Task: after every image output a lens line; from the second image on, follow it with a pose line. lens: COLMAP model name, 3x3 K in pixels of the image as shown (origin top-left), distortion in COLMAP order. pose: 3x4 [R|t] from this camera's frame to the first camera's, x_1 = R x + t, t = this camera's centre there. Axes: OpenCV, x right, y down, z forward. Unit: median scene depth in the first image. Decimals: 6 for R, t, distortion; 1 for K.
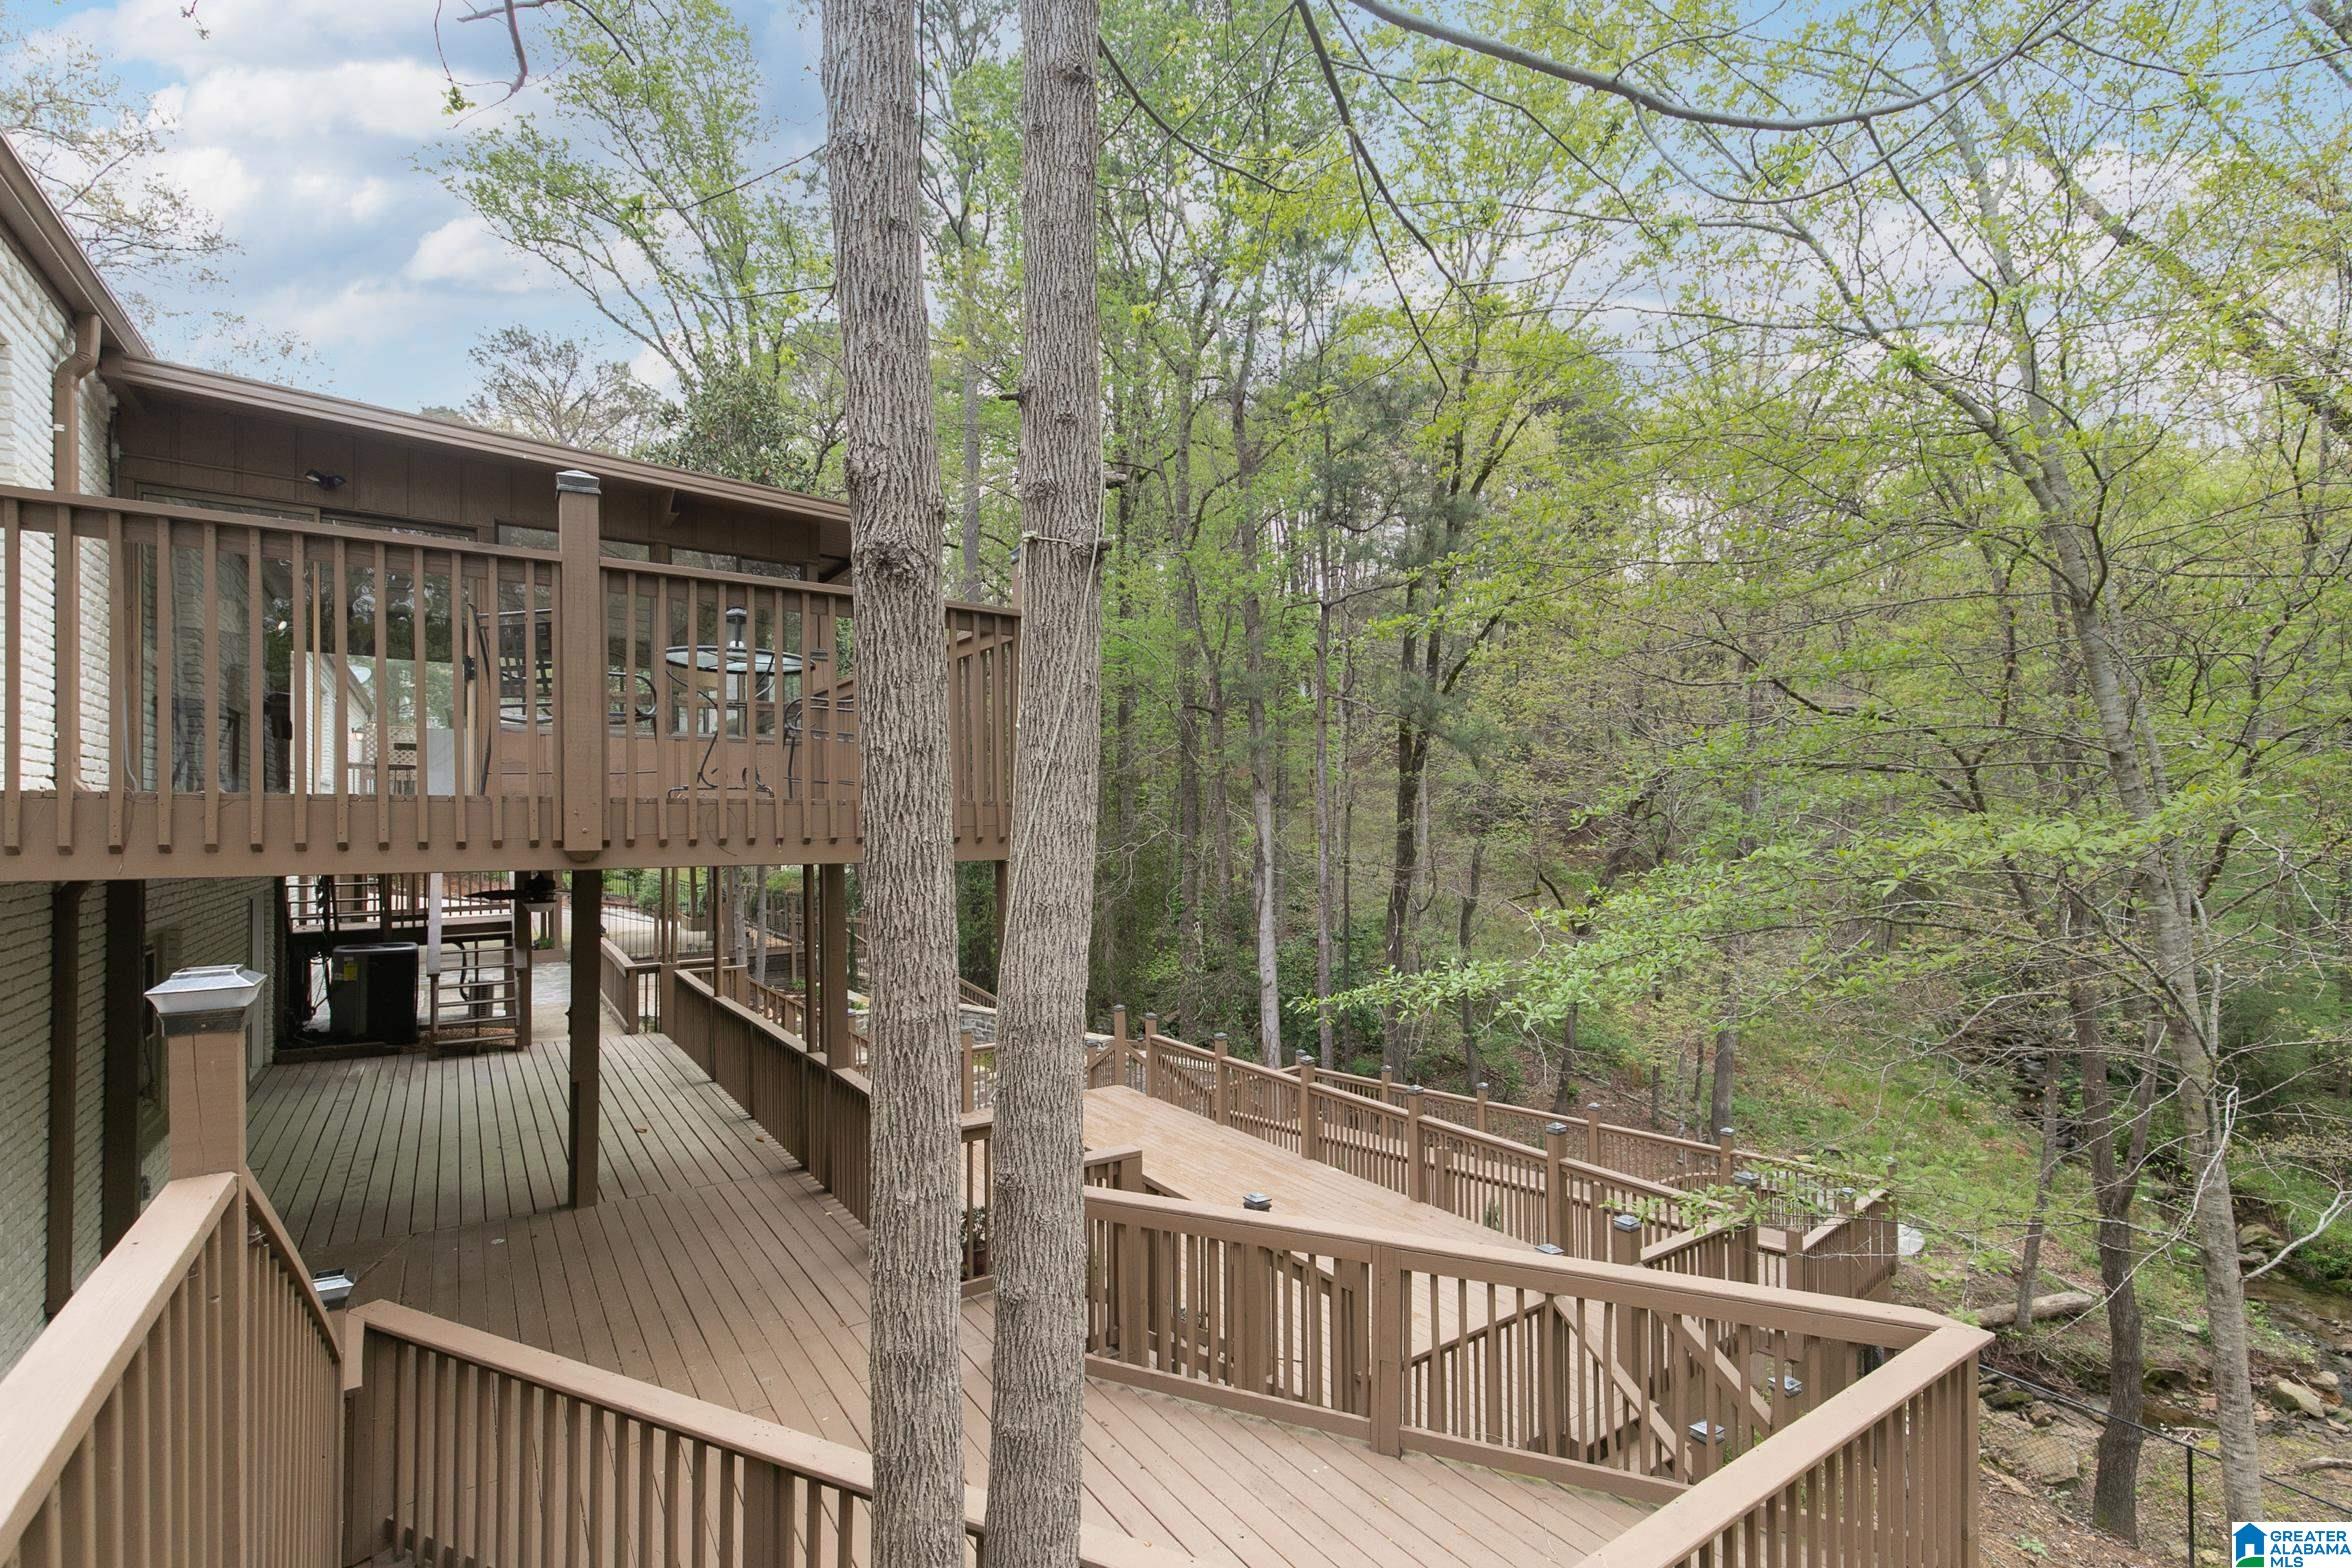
lens RADIAL K [[1063.9, 0, 1187.0], [0, 1063.9, 801.5], [0, 0, 1]] dist [0.003398, 0.000398]
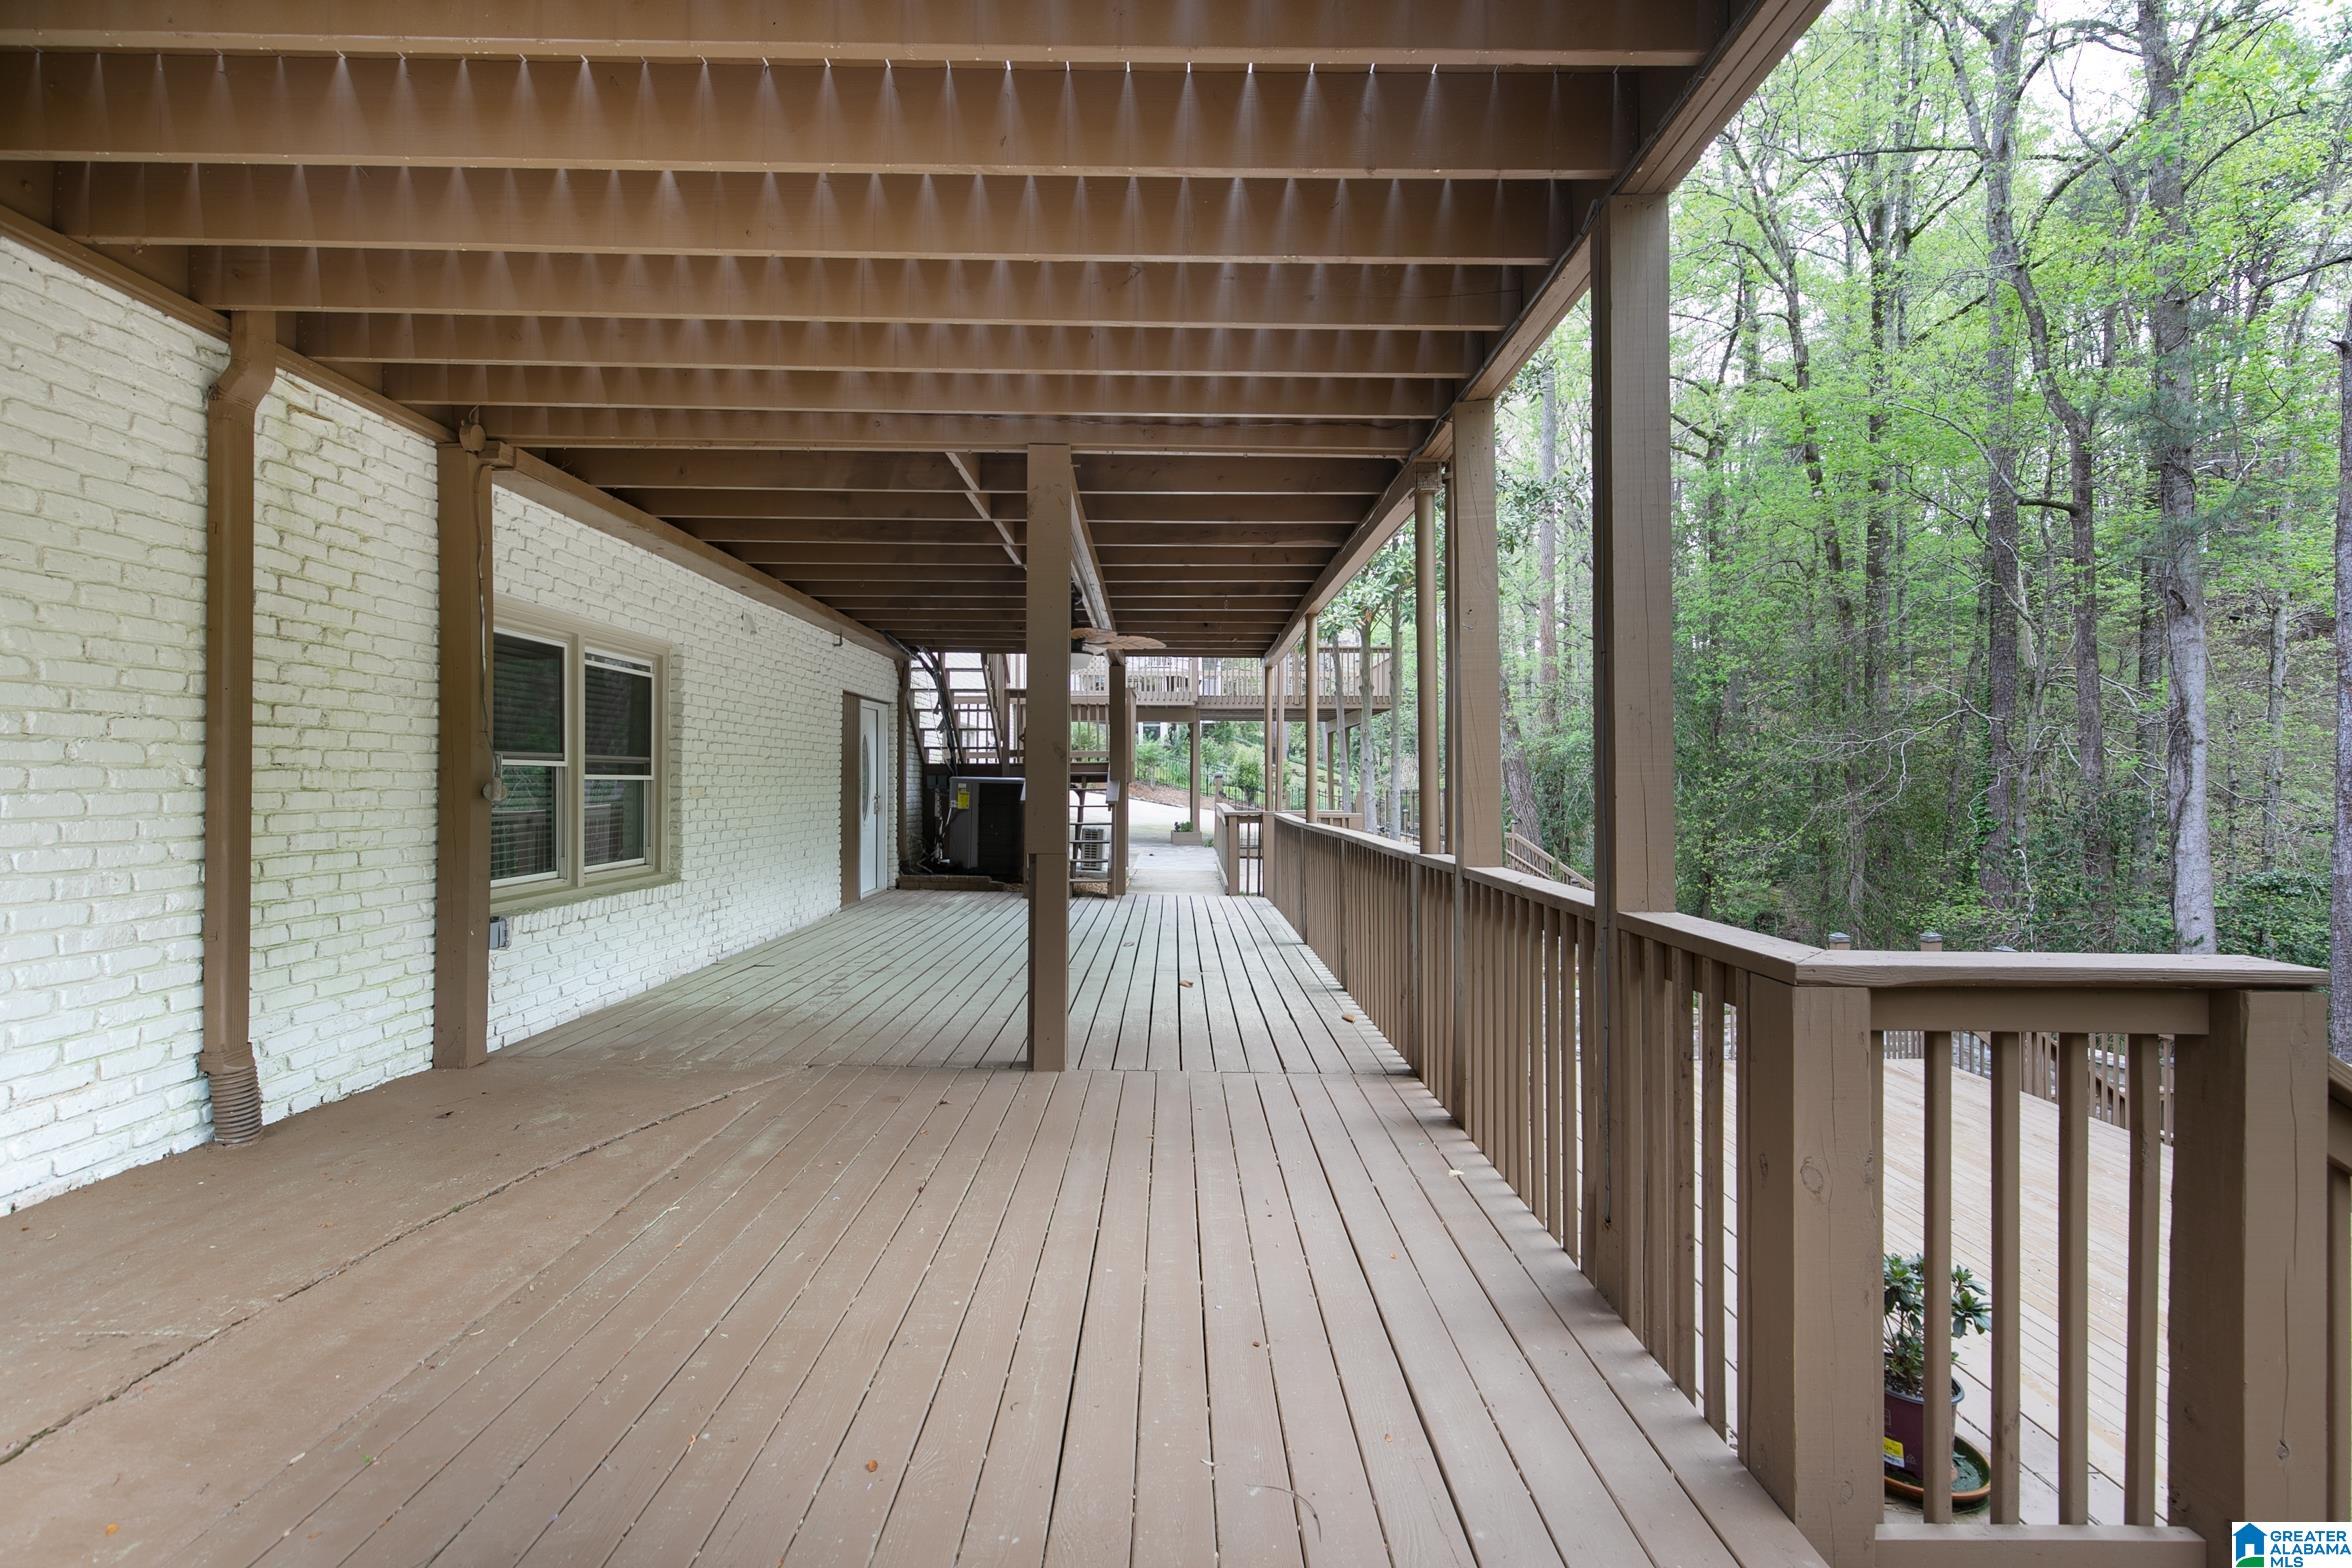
lens RADIAL K [[1063.9, 0, 1178.6], [0, 1063.9, 777.6], [0, 0, 1]] dist [0.003398, 0.000398]
pose [[0.825153, 0.001587, -0.564907, -0.145830], [0.006755, 0.999897, 0.012675, 0.174041], [0.564869, -0.014275, 0.825057, 0.459772]]
